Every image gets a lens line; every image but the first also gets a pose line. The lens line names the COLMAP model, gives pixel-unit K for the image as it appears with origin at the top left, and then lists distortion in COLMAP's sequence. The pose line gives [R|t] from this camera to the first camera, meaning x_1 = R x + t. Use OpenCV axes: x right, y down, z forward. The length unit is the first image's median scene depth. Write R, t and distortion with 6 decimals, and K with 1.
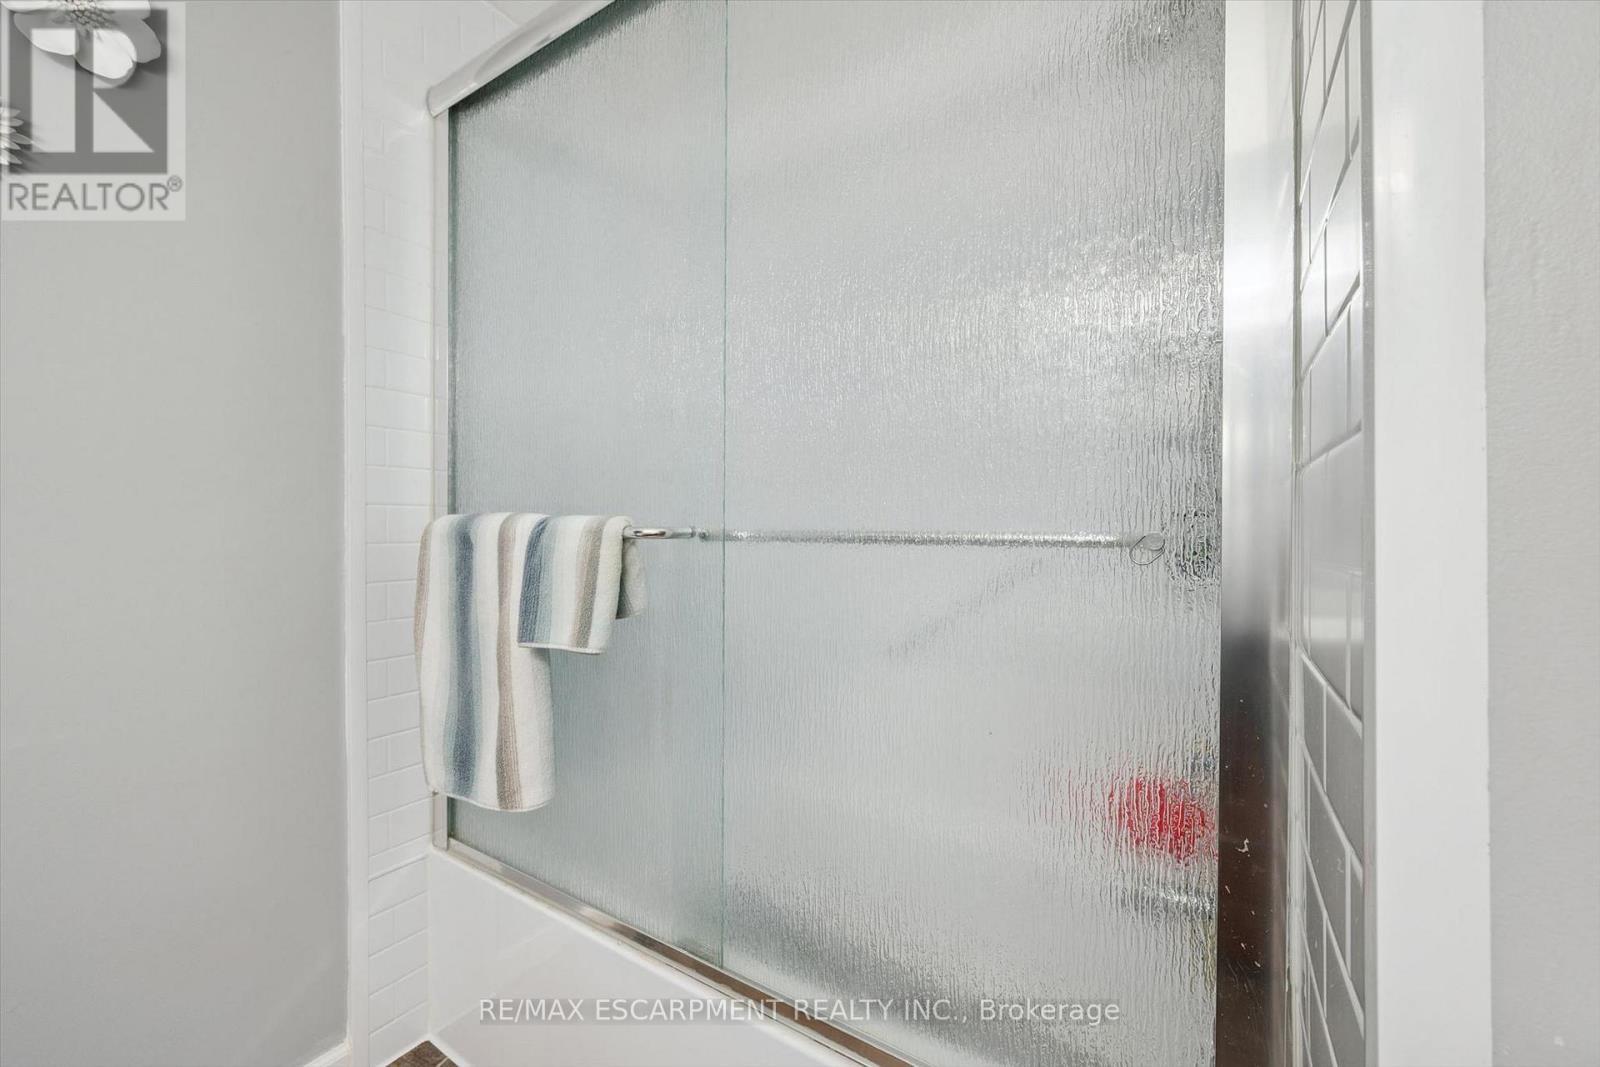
lens RADIAL K [[631.8, 0, 802.1], [0, 631.8, 538.1], [0, 0, 1]] dist [0.000008, 0.000044]
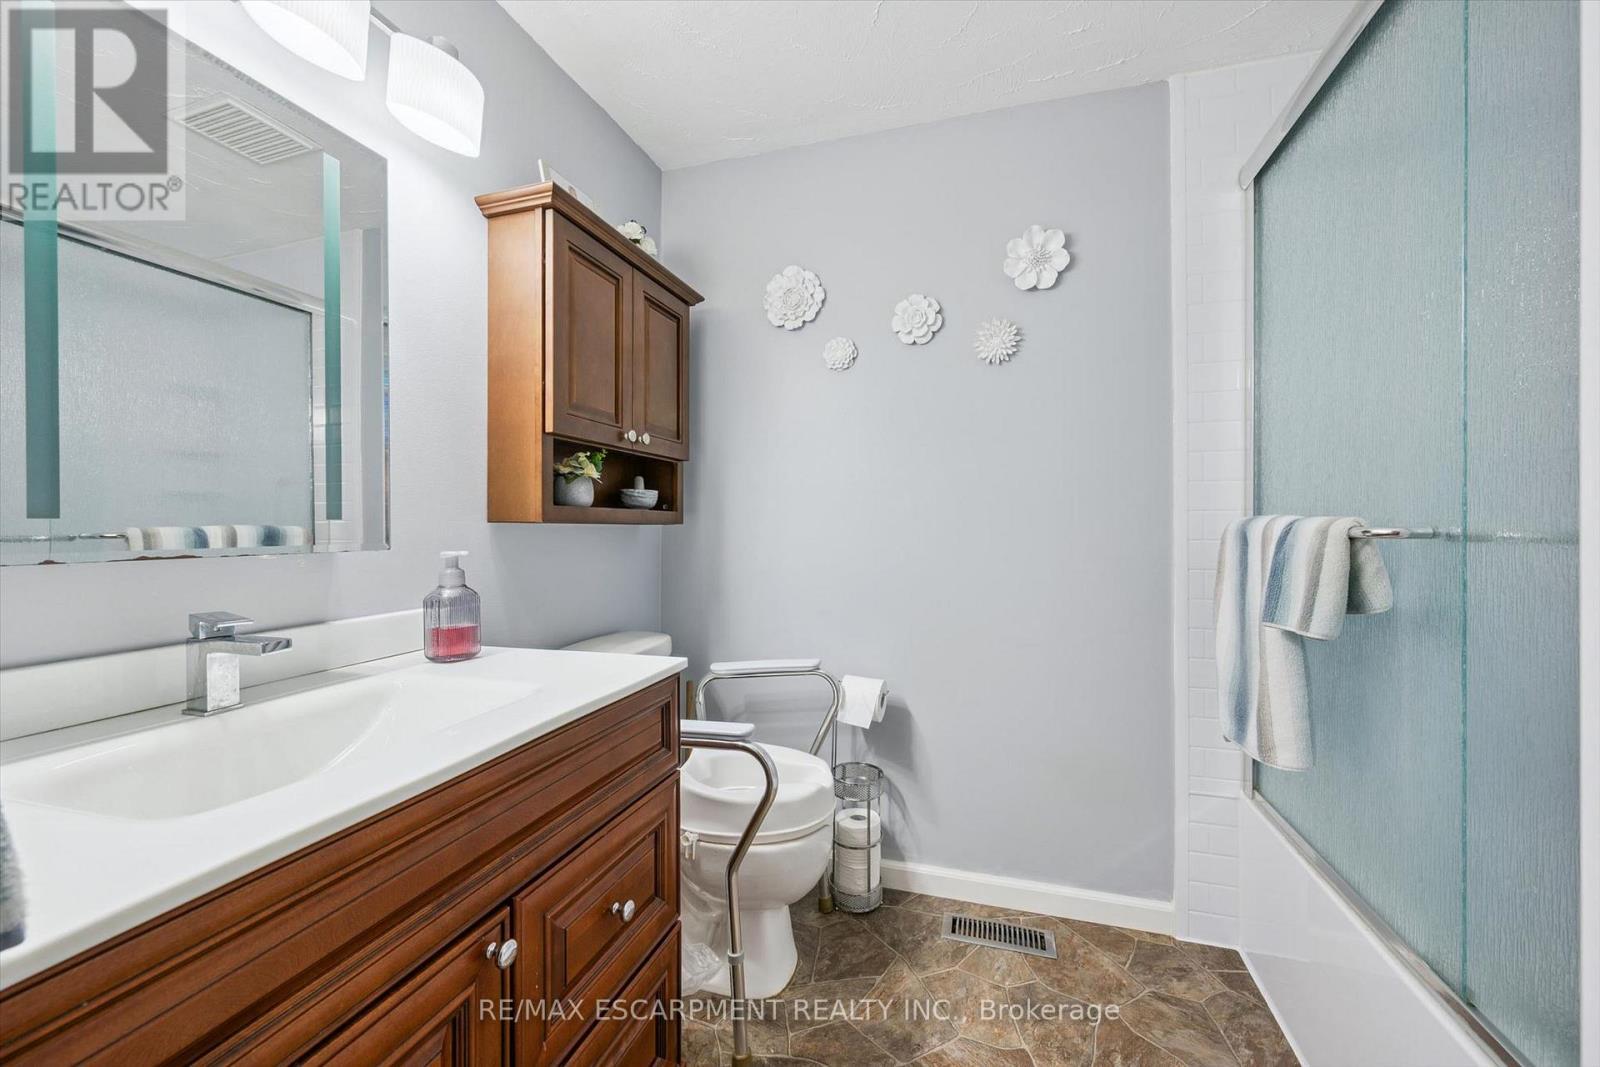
lens RADIAL K [[631.8, 0, 802.1], [0, 631.8, 538.1], [0, 0, 1]] dist [0.000008, 0.000044]
pose [[0.266976, 0.009339, -0.963658, 0.454366], [-0.006425, 0.999948, 0.007911, -0.001686], [0.963682, 0.004080, 0.267022, -0.174589]]
